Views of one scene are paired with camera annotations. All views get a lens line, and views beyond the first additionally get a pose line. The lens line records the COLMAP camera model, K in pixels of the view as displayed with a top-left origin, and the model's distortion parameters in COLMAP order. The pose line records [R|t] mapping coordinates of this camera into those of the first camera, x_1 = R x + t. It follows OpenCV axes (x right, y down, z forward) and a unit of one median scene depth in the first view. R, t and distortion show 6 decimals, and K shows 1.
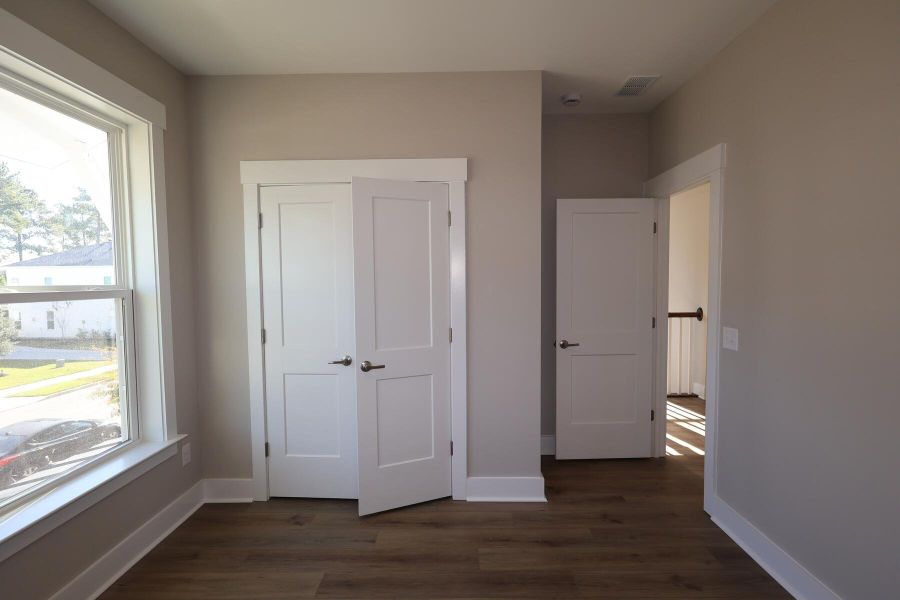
lens RADIAL K [[427.8, 0, 444.4], [0, 427.8, 302.8], [0, 0, 1]] dist [0.001447, -0.000270]
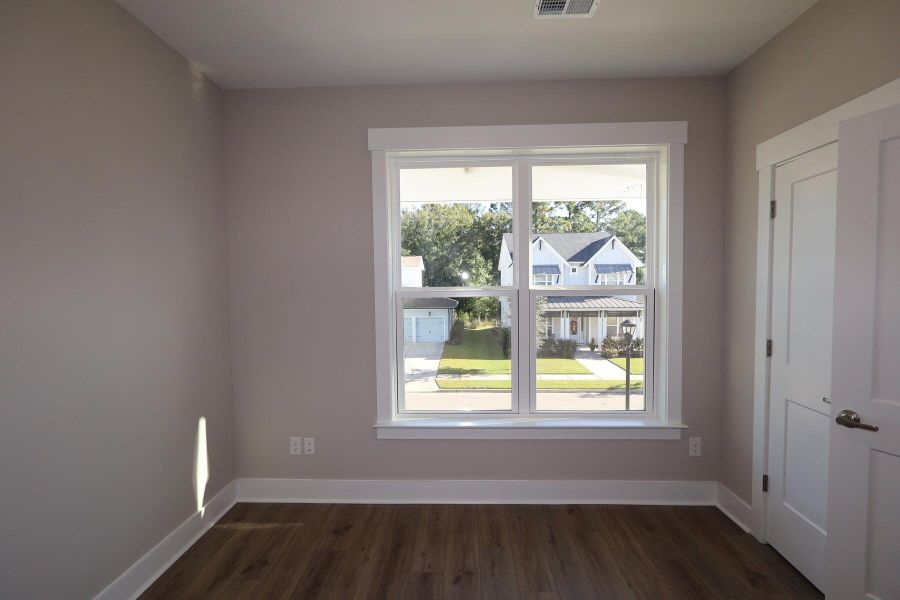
lens RADIAL K [[417.1, 0, 450.0], [0, 417.1, 300.0], [0, 0, 1]] dist [0.000407, -0.000248]
pose [[-0.014311, 0.048263, -0.998732, 0.410793], [-0.048194, 0.997640, 0.048901, -0.024898], [0.998735, 0.048832, -0.011951, 0.397931]]
